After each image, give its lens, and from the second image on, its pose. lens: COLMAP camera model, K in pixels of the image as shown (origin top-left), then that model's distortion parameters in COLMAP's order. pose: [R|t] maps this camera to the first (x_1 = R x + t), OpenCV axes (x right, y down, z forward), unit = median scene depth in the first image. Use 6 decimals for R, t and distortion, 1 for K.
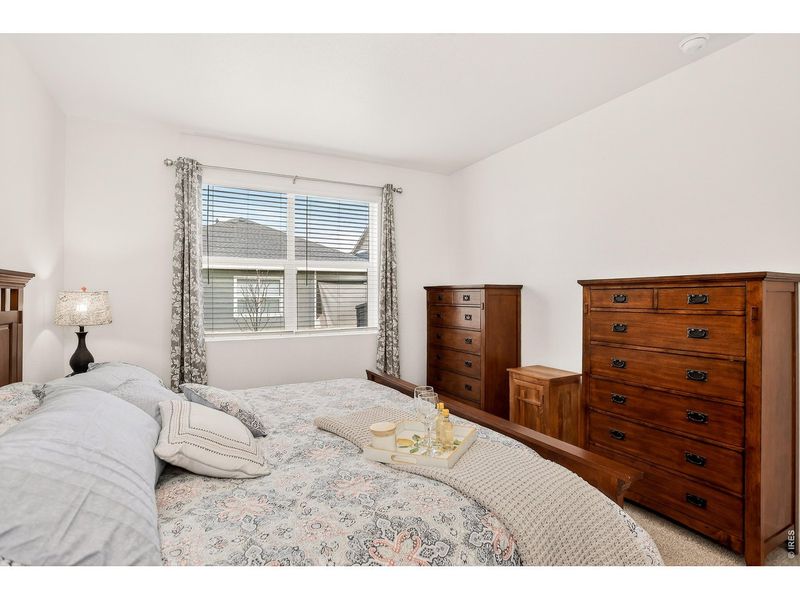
lens RADIAL K [[395.7, 0, 394.4], [0, 395.7, 299.1], [0, 0, 1]] dist [-0.053790, 0.019590]
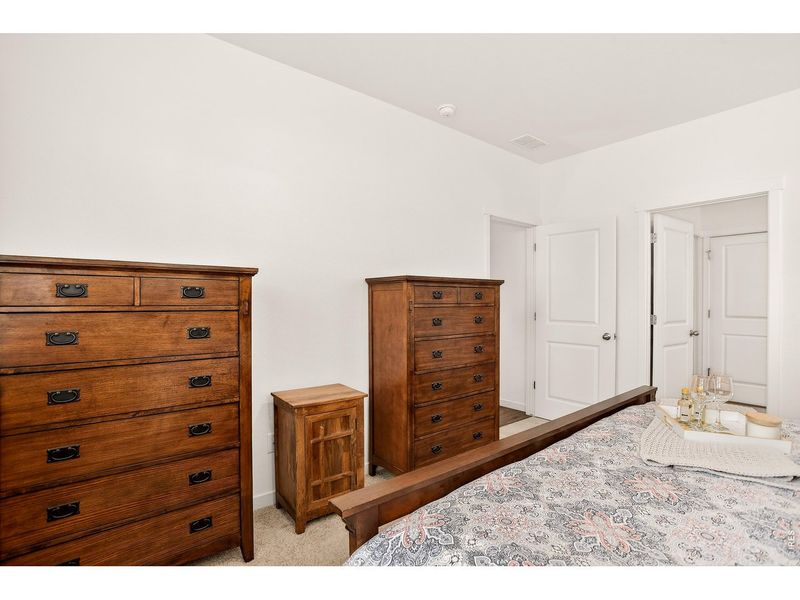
lens RADIAL K [[395.7, 0, 394.4], [0, 395.7, 299.1], [0, 0, 1]] dist [-0.053790, 0.019590]
pose [[-0.194303, -0.009932, 0.980891, -0.460069], [-0.005352, 0.999945, 0.009065, 0.000158], [-0.980927, -0.003488, -0.194345, 1.235976]]
